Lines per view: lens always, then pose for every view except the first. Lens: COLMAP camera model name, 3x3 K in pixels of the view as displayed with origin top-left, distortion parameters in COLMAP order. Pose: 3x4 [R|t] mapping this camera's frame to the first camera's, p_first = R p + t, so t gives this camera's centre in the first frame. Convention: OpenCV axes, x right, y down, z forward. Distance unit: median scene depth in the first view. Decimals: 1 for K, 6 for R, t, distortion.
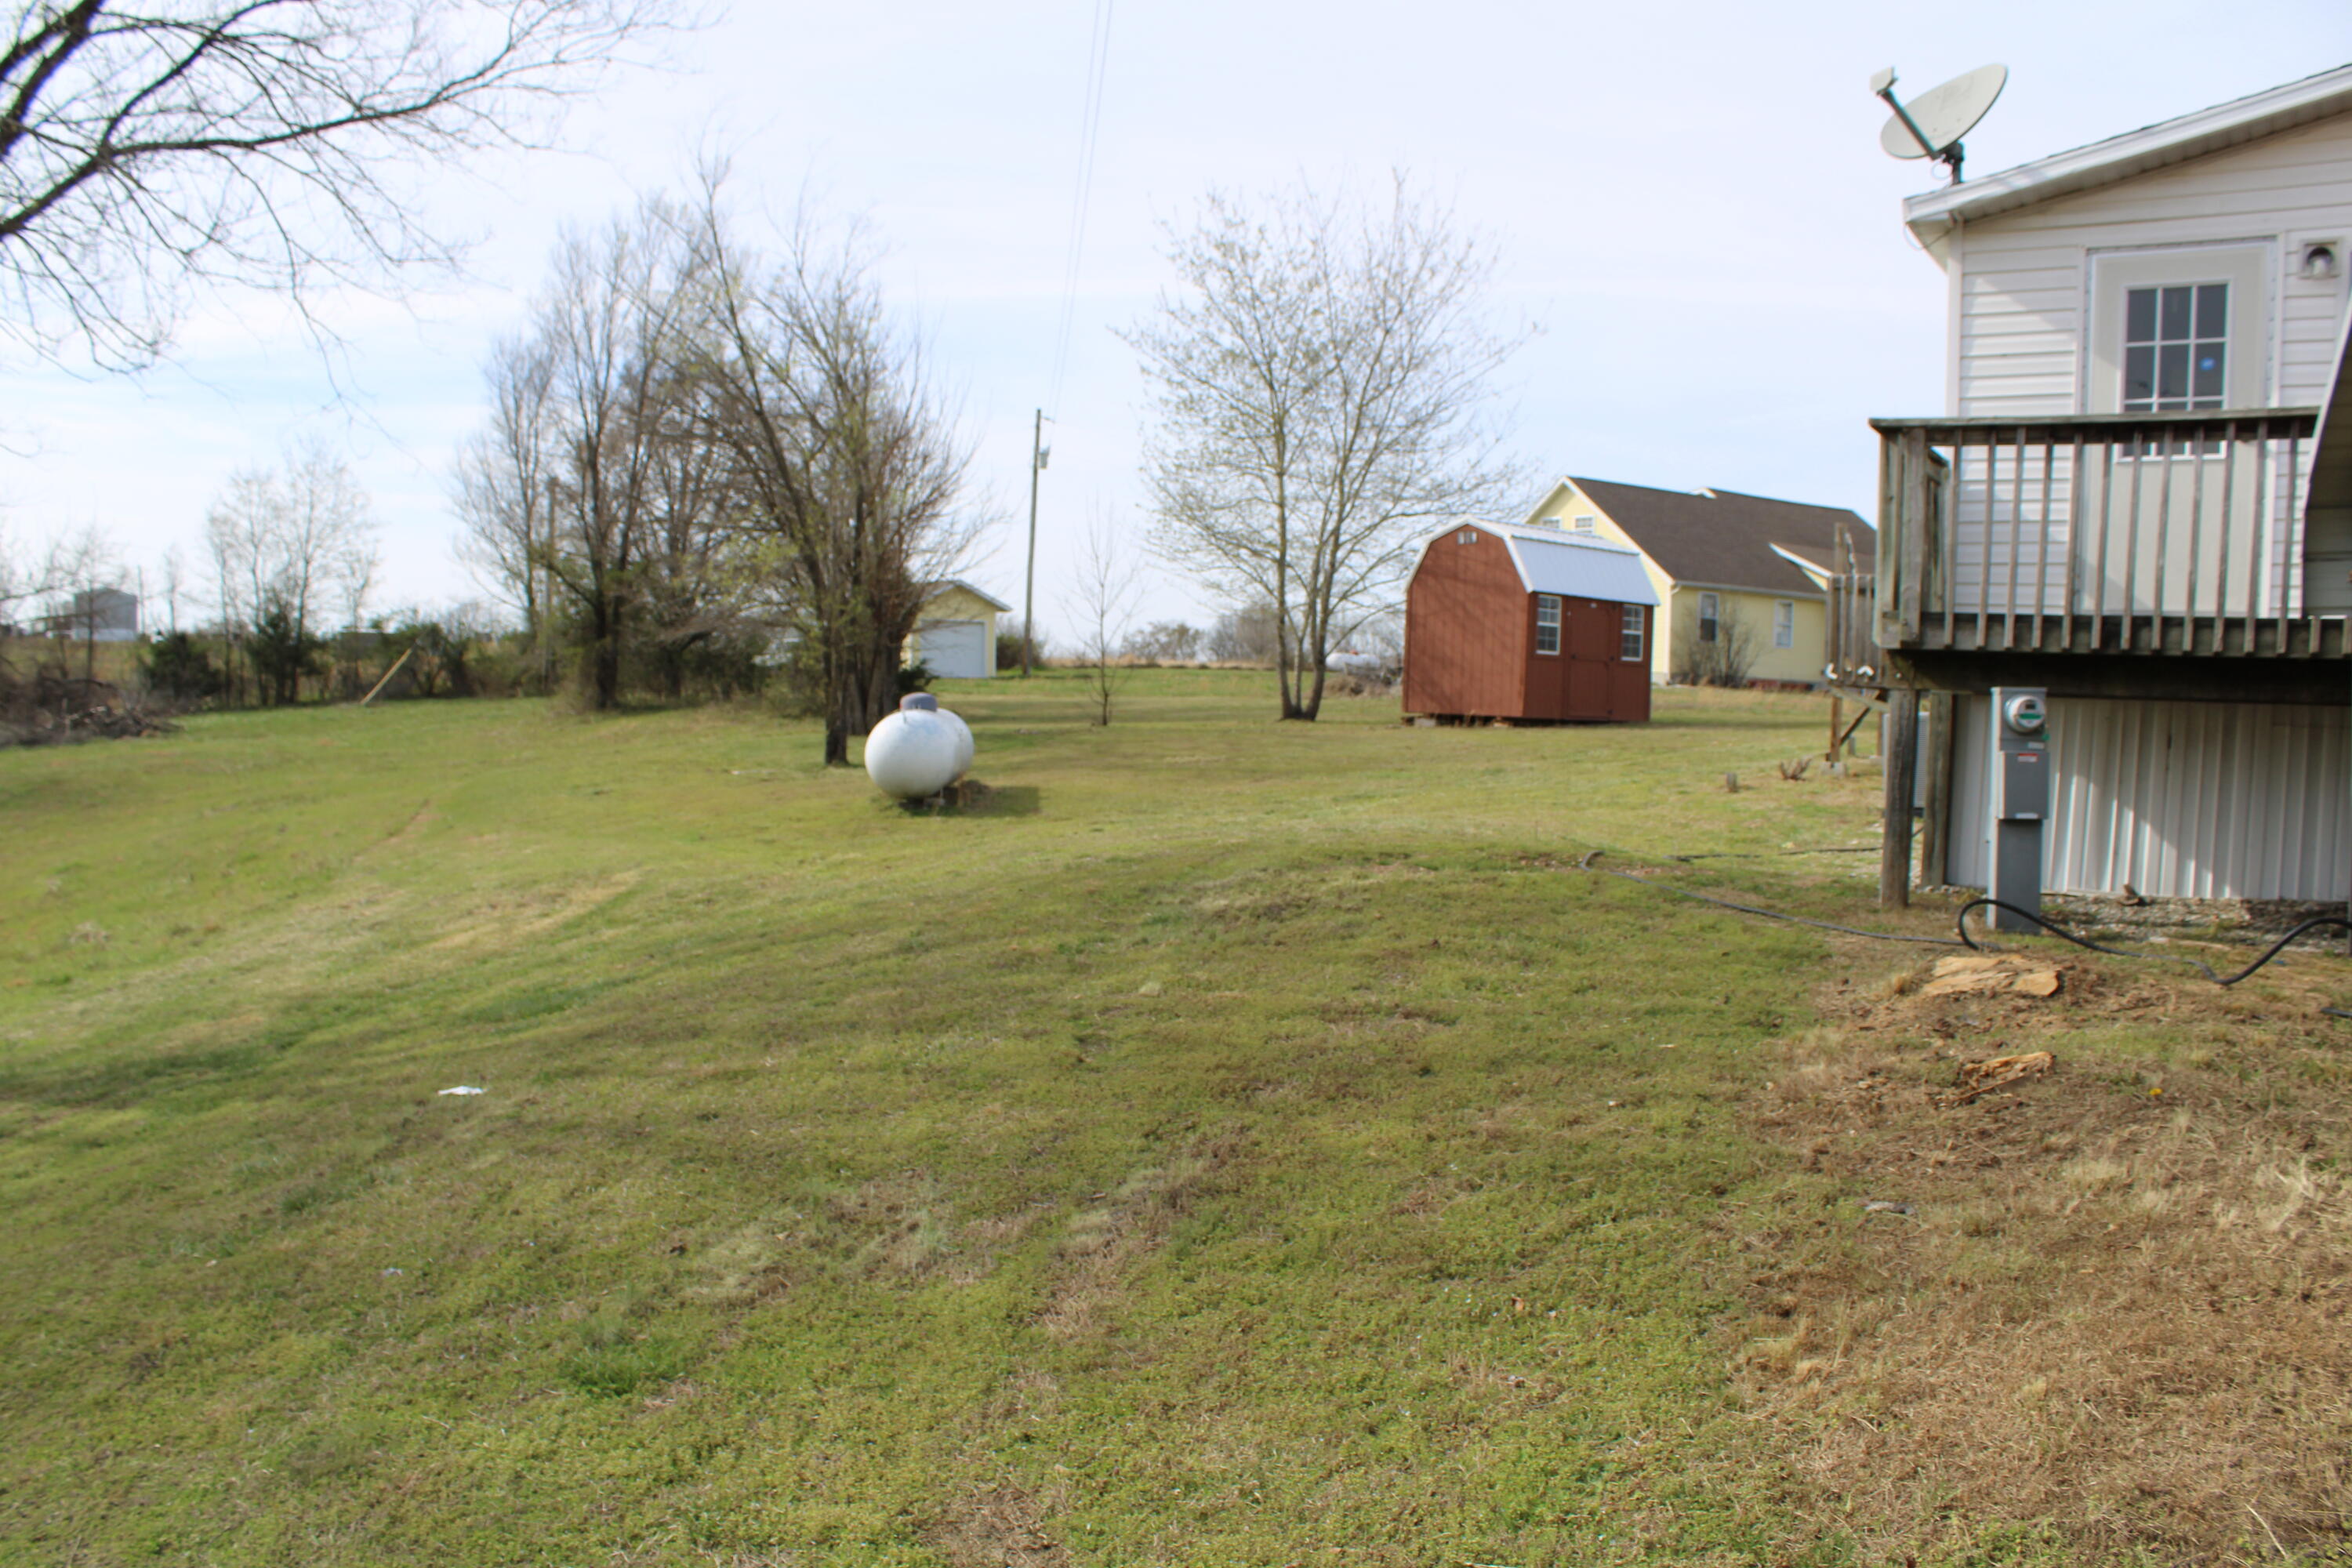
lens RADIAL K [[1995.4, 0, 1161.7], [0, 1995.4, 779.7], [0, 0, 1]] dist [-0.160784, 0.138379]
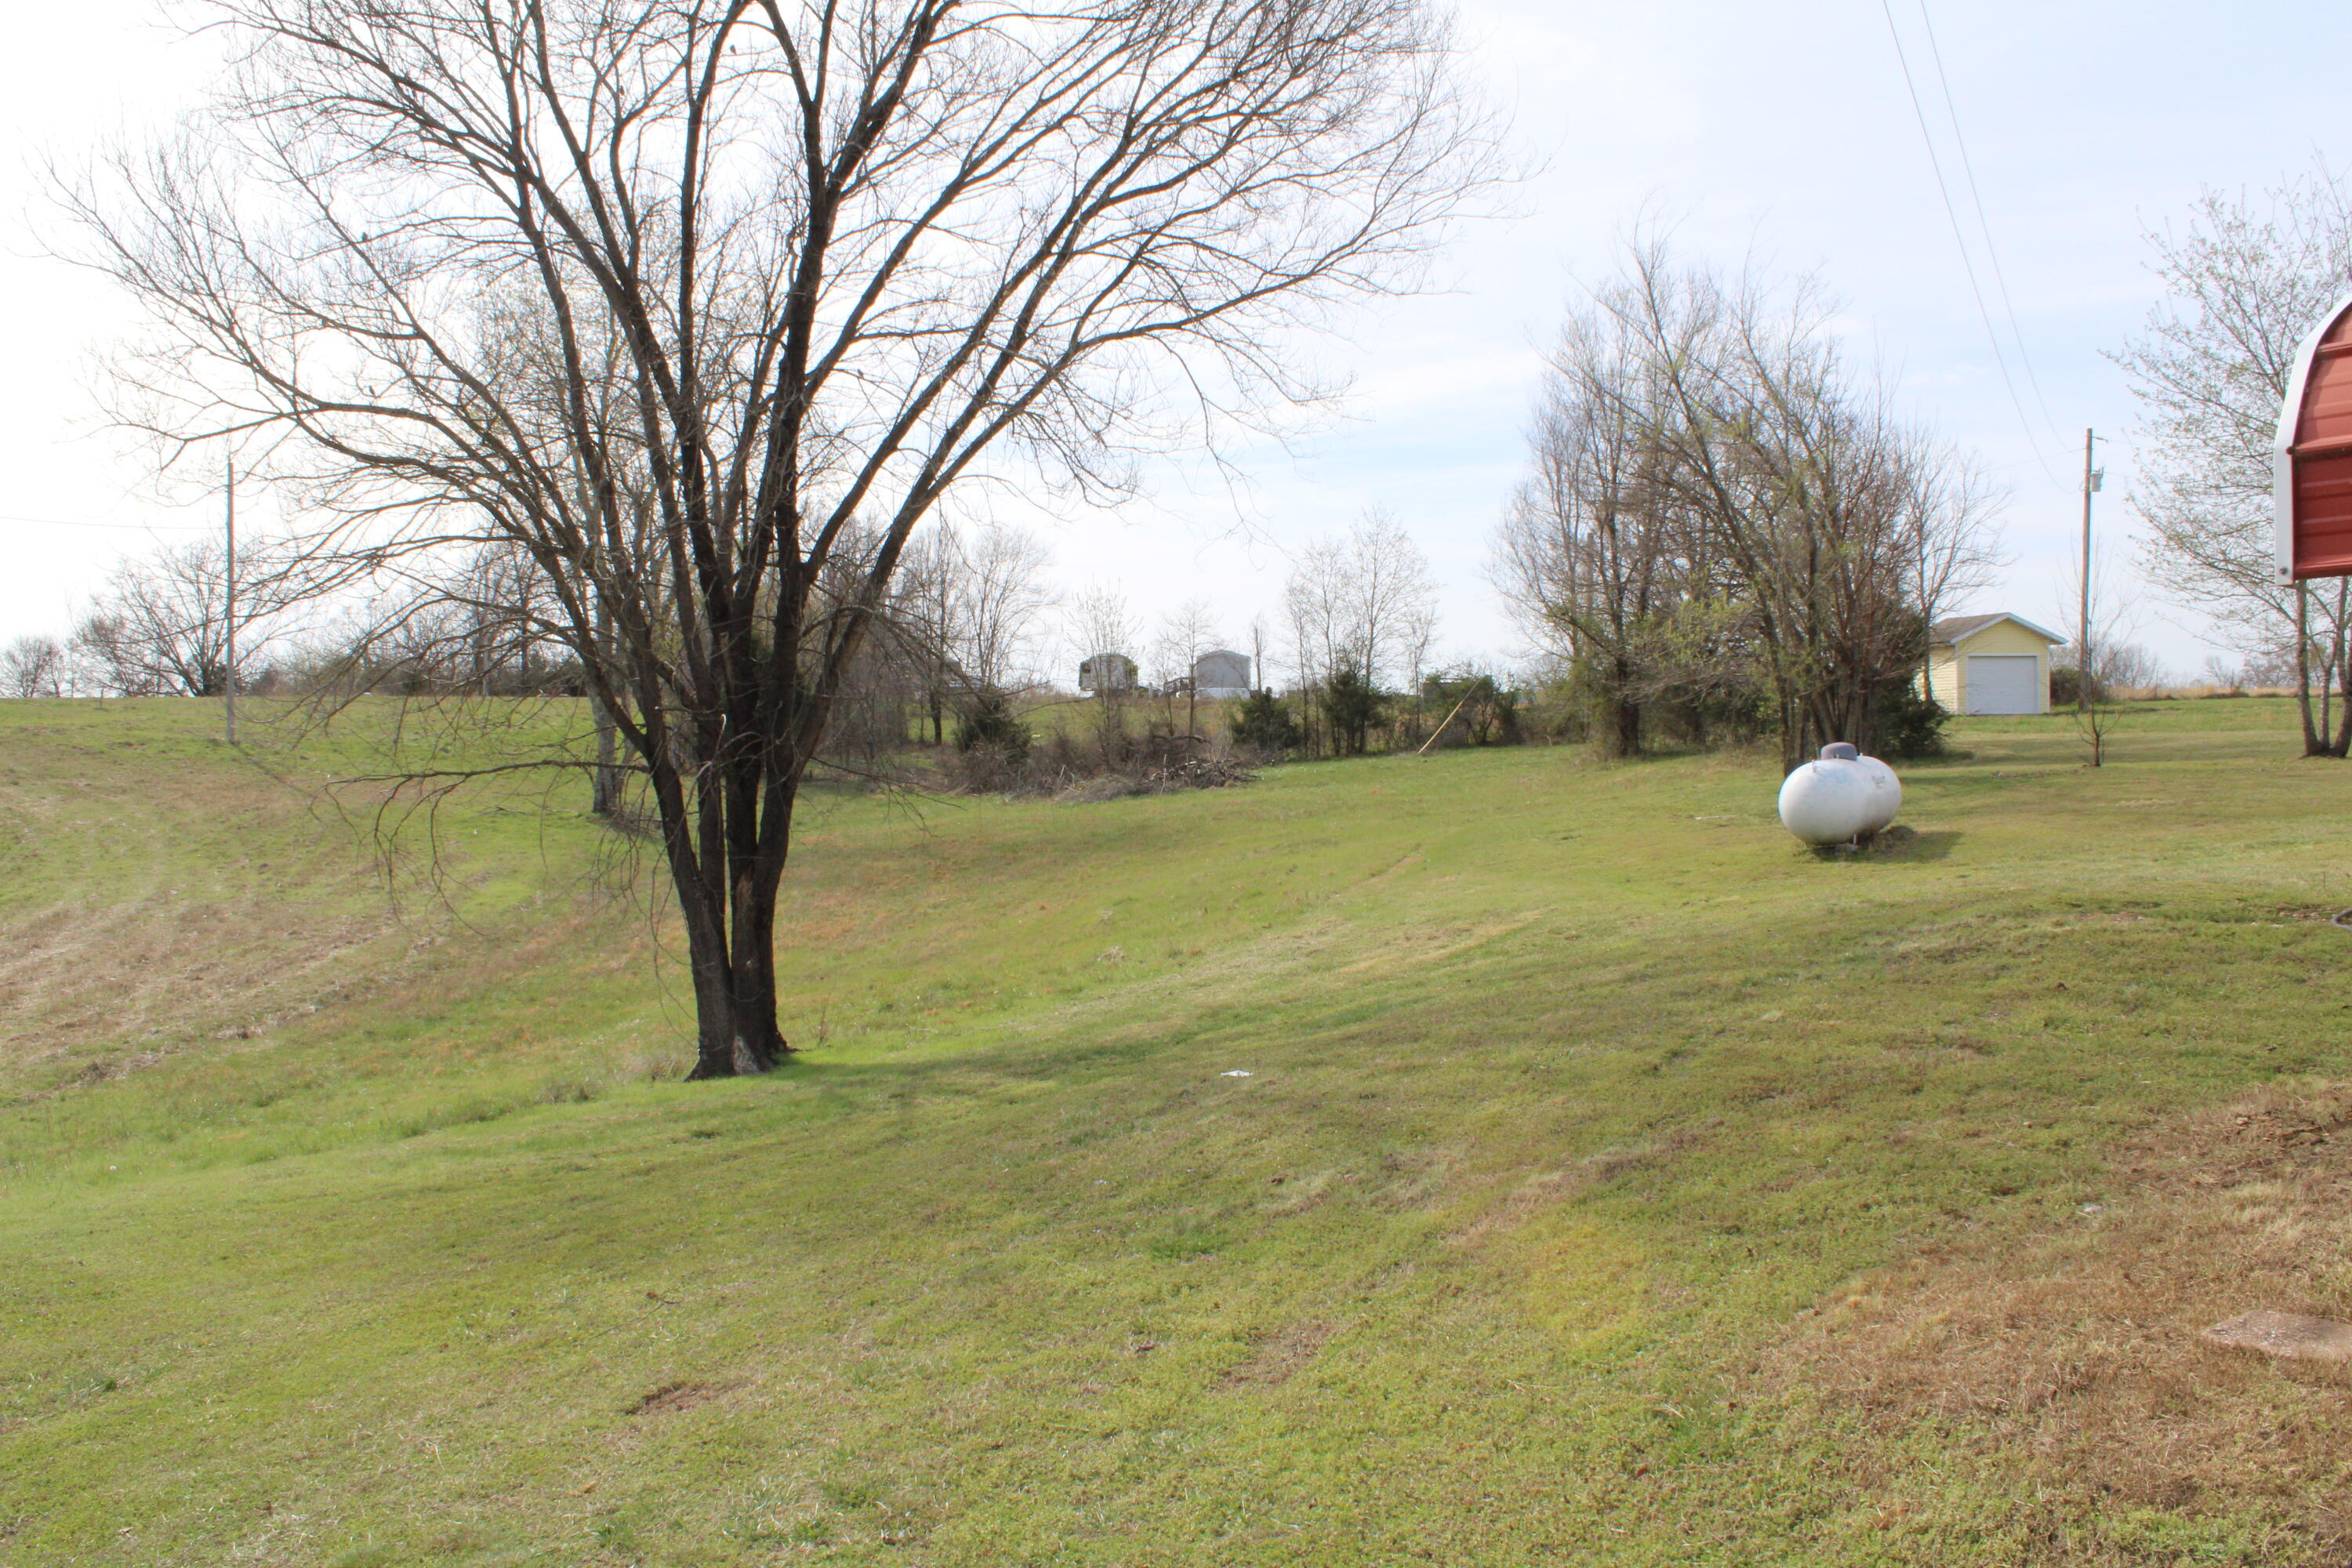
lens RADIAL K [[1995.4, 0, 1151.1], [0, 1995.4, 792.7], [0, 0, 1]] dist [-0.160784, 0.138379]
pose [[0.853167, -0.010814, -0.521526, 0.068205], [0.003998, 0.999891, -0.014193, -0.002691], [0.521623, 0.010024, 0.853117, -0.040807]]
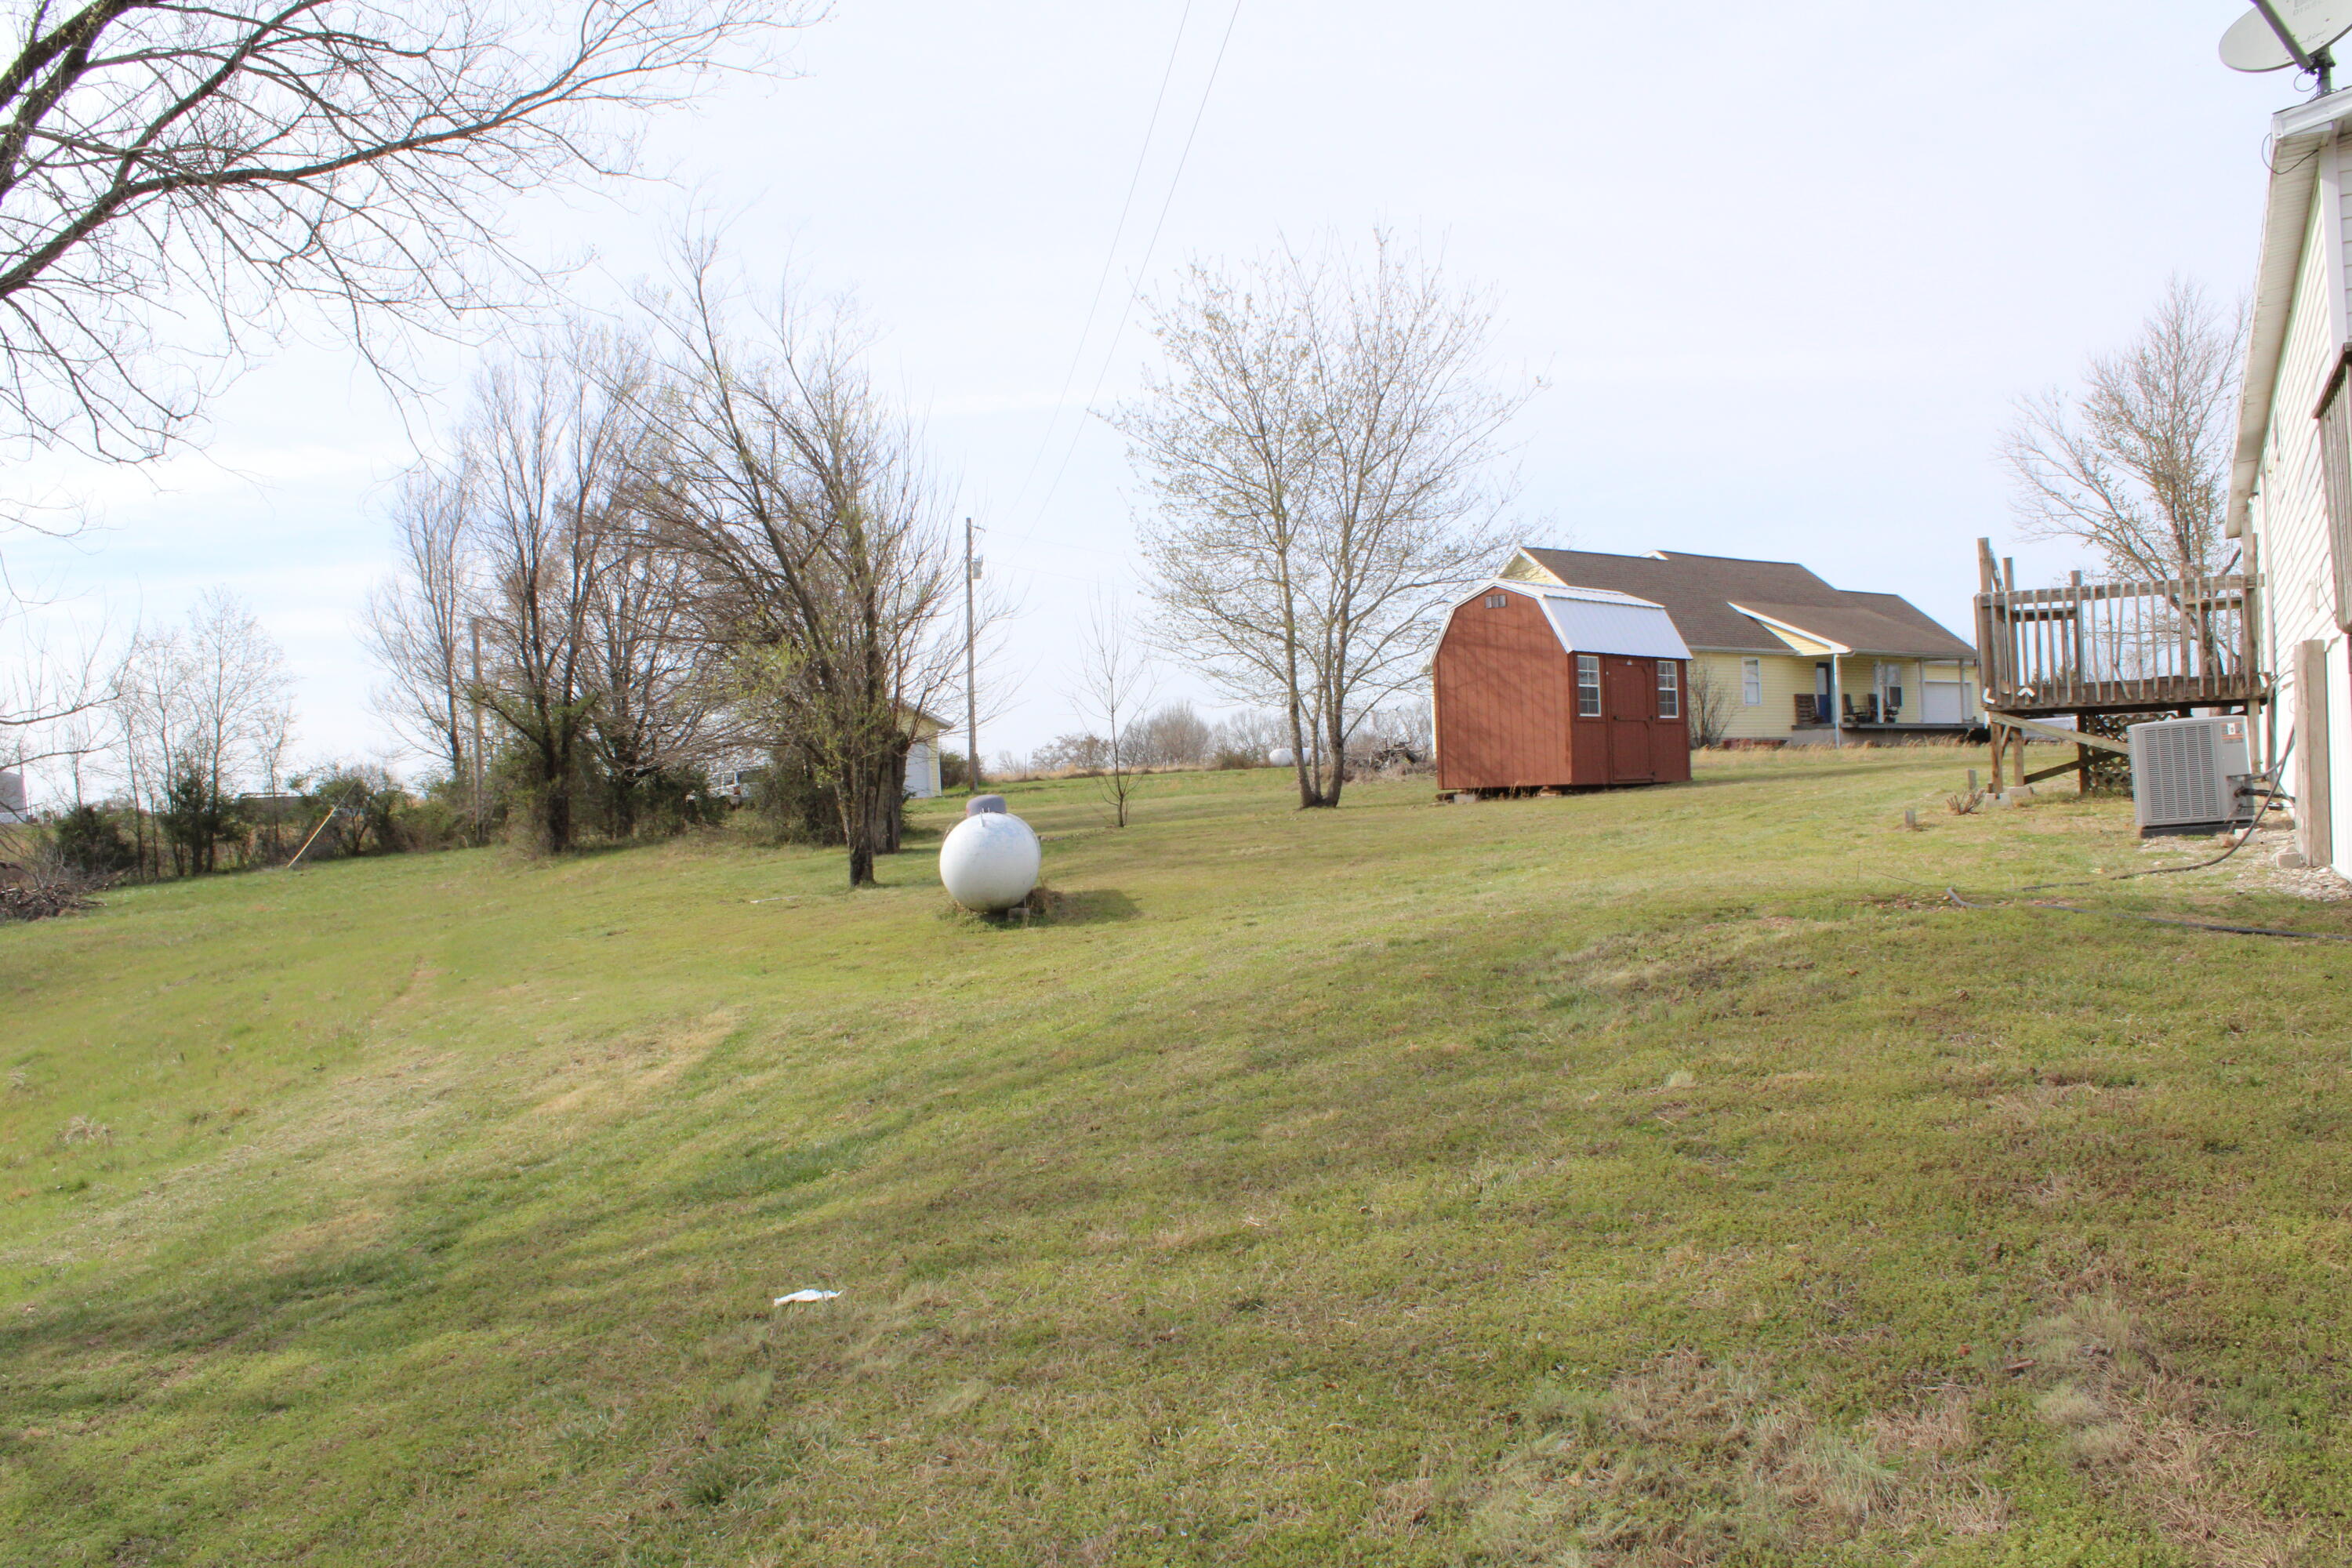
lens RADIAL K [[1995.4, 0, 1159.2], [0, 1995.4, 781.1], [0, 0, 1]] dist [-0.160784, 0.138379]
pose [[0.996043, -0.071078, 0.053357, -0.058565], [0.073965, 0.995785, -0.054241, 0.003527], [-0.049276, 0.057973, 0.997101, 0.055780]]
